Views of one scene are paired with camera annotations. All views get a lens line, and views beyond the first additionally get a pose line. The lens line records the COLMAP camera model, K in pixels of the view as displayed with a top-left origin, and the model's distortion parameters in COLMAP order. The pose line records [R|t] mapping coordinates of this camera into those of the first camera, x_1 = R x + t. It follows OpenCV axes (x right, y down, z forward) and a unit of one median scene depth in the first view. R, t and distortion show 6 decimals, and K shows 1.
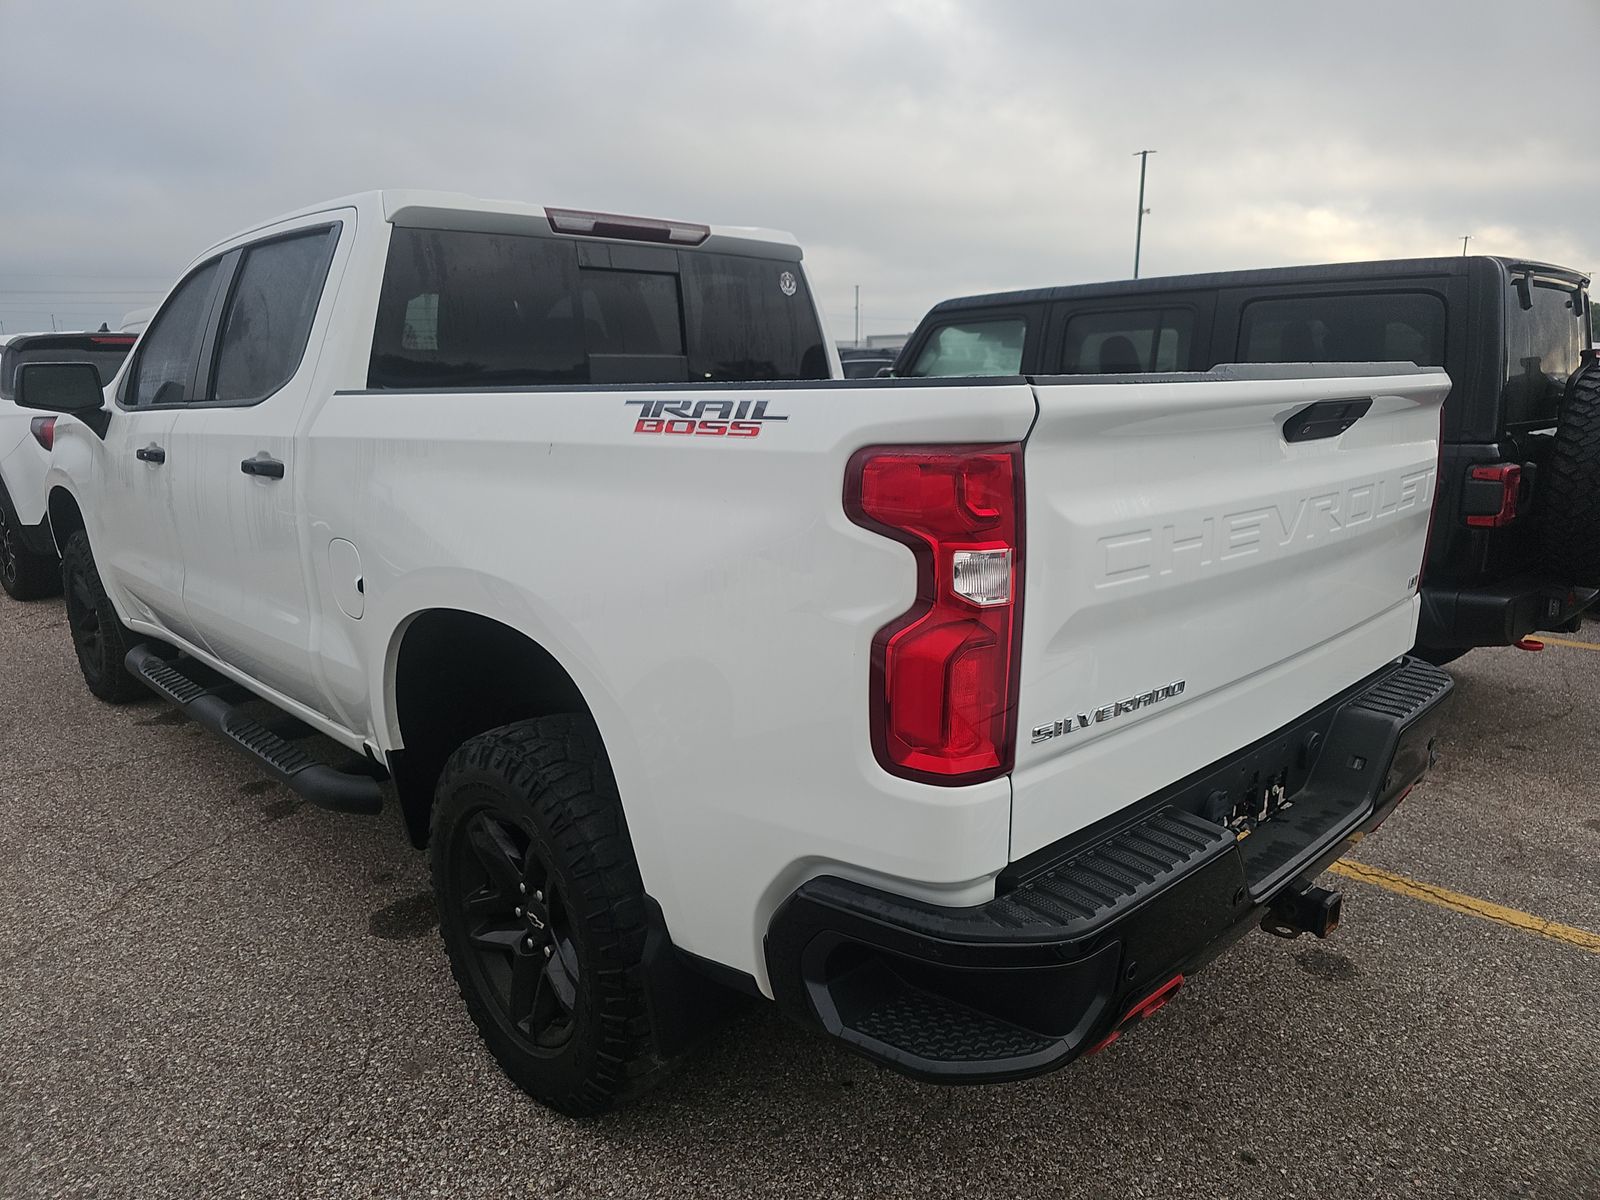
lens RADIAL K [[1144.2, 0, 800.0], [0, 1144.2, 600.0], [0, 0, 1]] dist [0.011993, -0.001975]
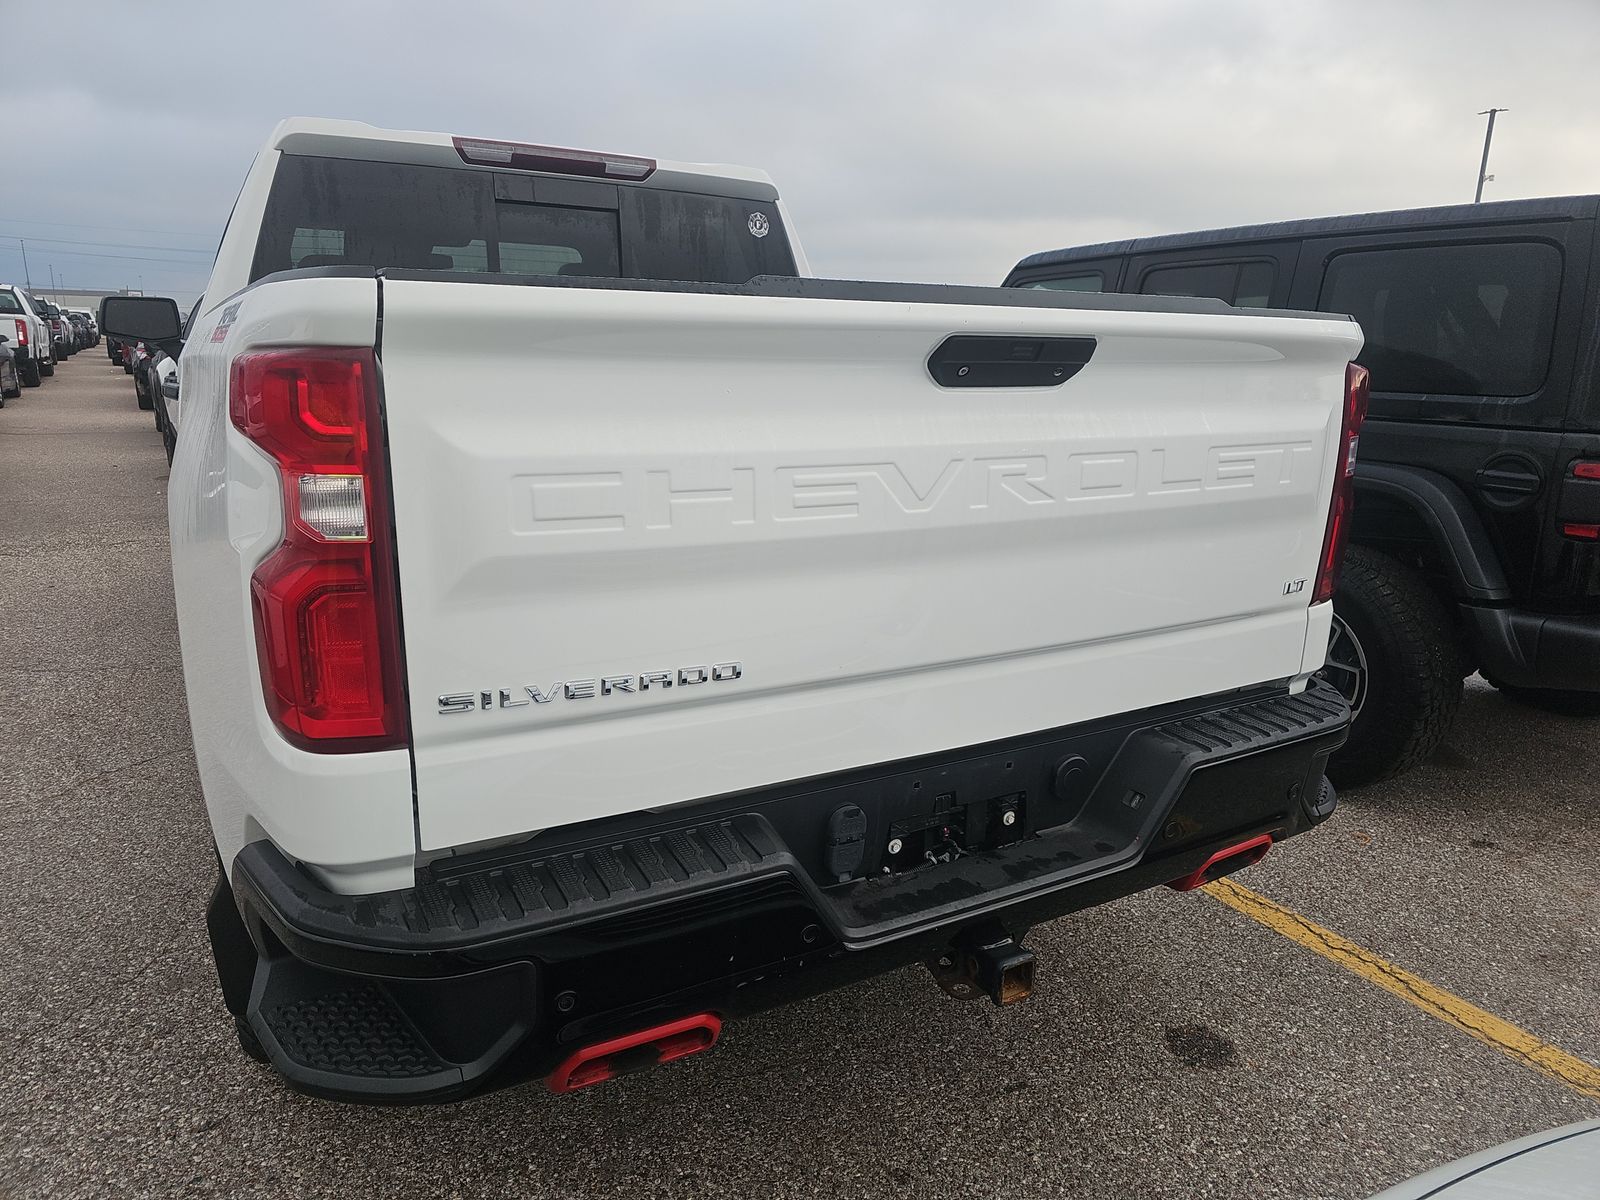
lens RADIAL K [[1140.4, 0, 798.0], [0, 1140.4, 586.8], [0, 0, 1]] dist [0.028148, -0.019527]
pose [[0.966358, 0.082709, -0.243538, 0.326479], [-0.080332, 0.996574, 0.019691, -0.003095], [0.244333, 0.000535, 0.969691, 0.122507]]
